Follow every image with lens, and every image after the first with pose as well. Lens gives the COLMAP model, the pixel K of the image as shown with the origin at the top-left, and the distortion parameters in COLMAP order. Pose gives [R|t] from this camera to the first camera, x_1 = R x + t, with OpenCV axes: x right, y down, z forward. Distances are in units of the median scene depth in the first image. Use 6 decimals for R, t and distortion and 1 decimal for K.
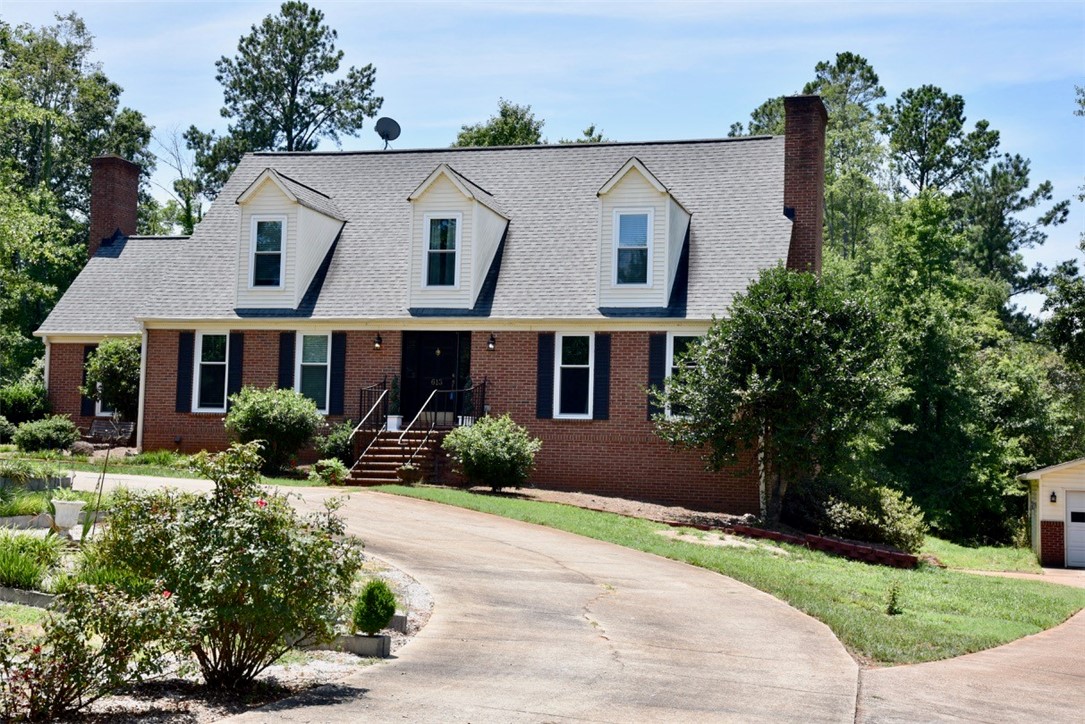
lens RADIAL K [[1478.9, 0, 542.8], [0, 1478.9, 363.5], [0, 0, 1]] dist [0.211456, 0.000000]
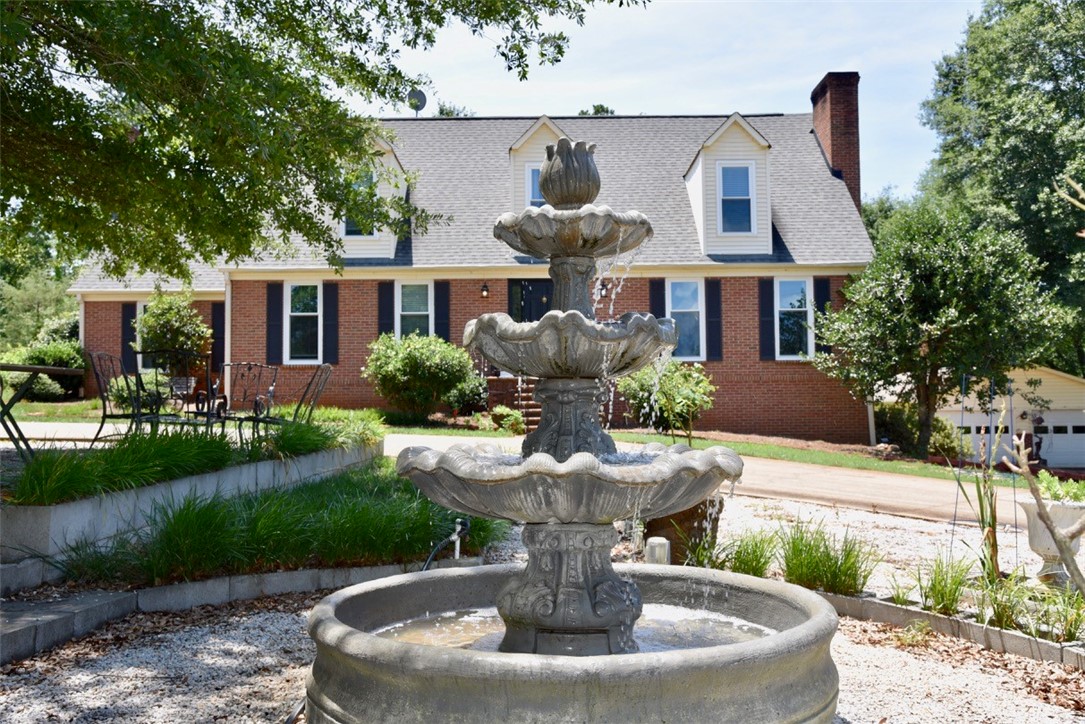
lens RADIAL K [[973.9, 0, 542.7], [0, 973.9, 364.4], [0, 0, 1]] dist [0.016810, 0.000217]
pose [[0.961141, -0.023684, 0.275041, -0.214889], [0.016691, 0.999476, 0.027740, 0.015319], [-0.275554, -0.022071, 0.961032, 0.295689]]
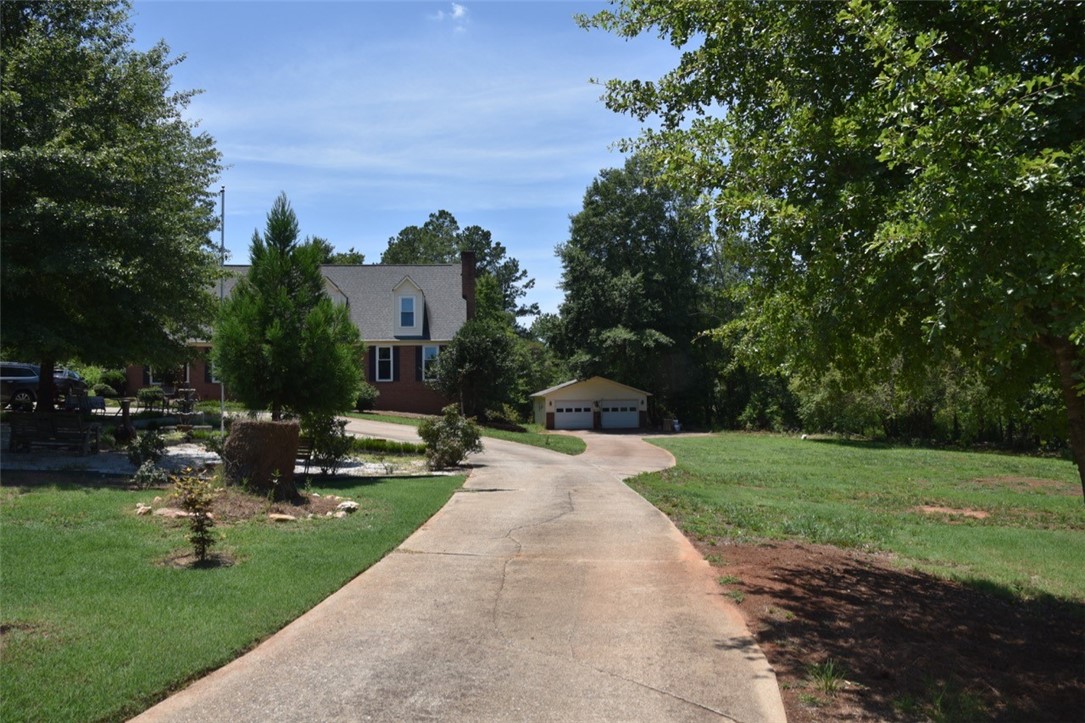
lens RADIAL K [[736.5, 0, 541.2], [0, 736.5, 358.6], [0, 0, 1]] dist [-0.097738, 0.025338]
pose [[0.931274, -0.021106, 0.363708, -0.144317], [0.012467, 0.999582, 0.026083, -0.022996], [-0.364107, -0.019756, 0.931148, -0.181459]]
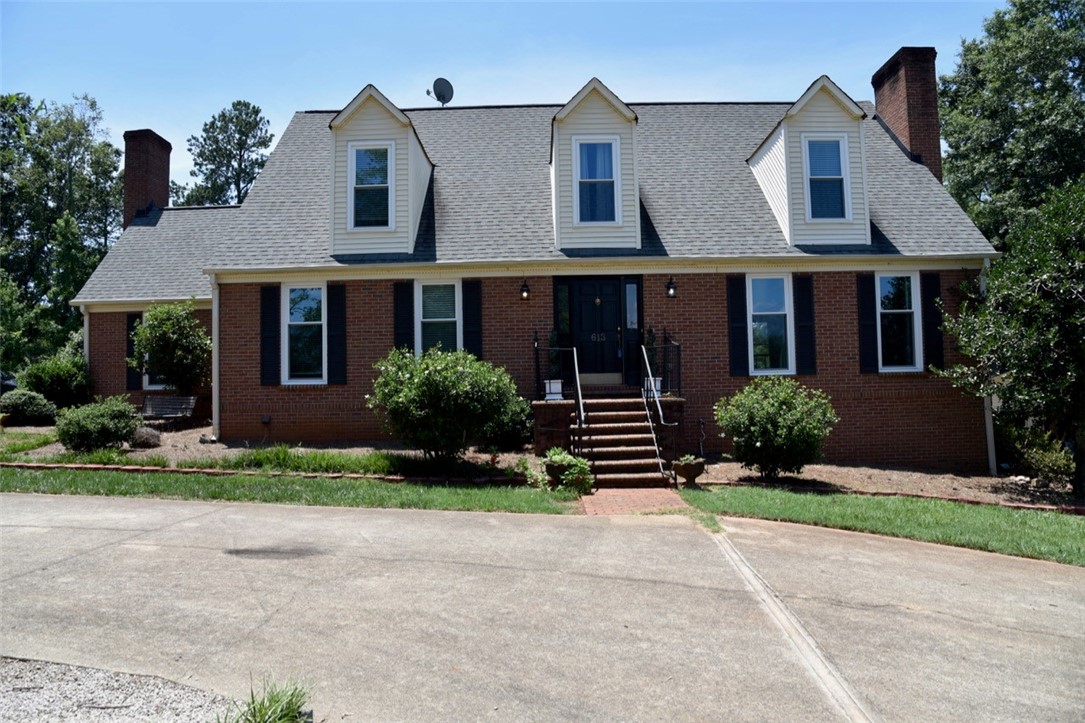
lens RADIAL K [[736.5, 0, 545.3], [0, 736.5, 361.3], [0, 0, 1]] dist [-0.097738, 0.025338]
pose [[0.961732, -0.037204, 0.271456, -0.177291], [0.028526, 0.998950, 0.035846, 0.008627], [-0.272505, -0.026731, 0.961783, 0.508961]]
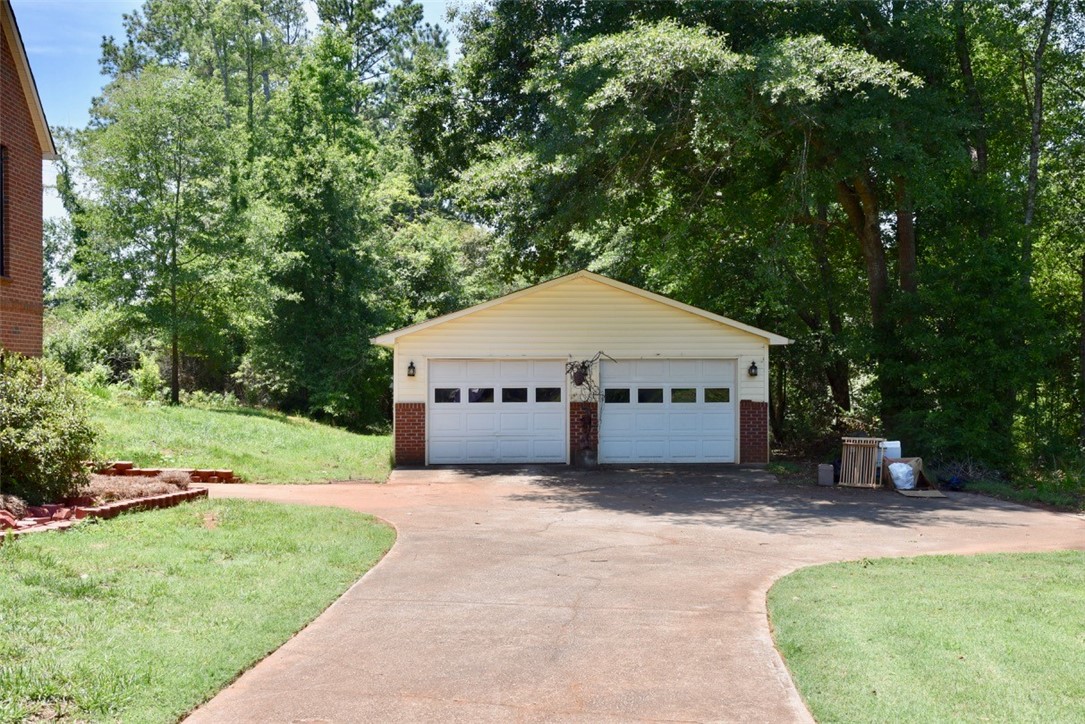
lens RADIAL K [[1215.5, 0, 544.1], [0, 1215.5, 366.3], [0, 0, 1]] dist [0.028395, 0.000000]
pose [[0.938229, -0.027880, 0.344891, 0.207836], [0.002374, 0.997244, 0.074156, 0.046932], [-0.346008, -0.068757, 0.935709, 0.468296]]
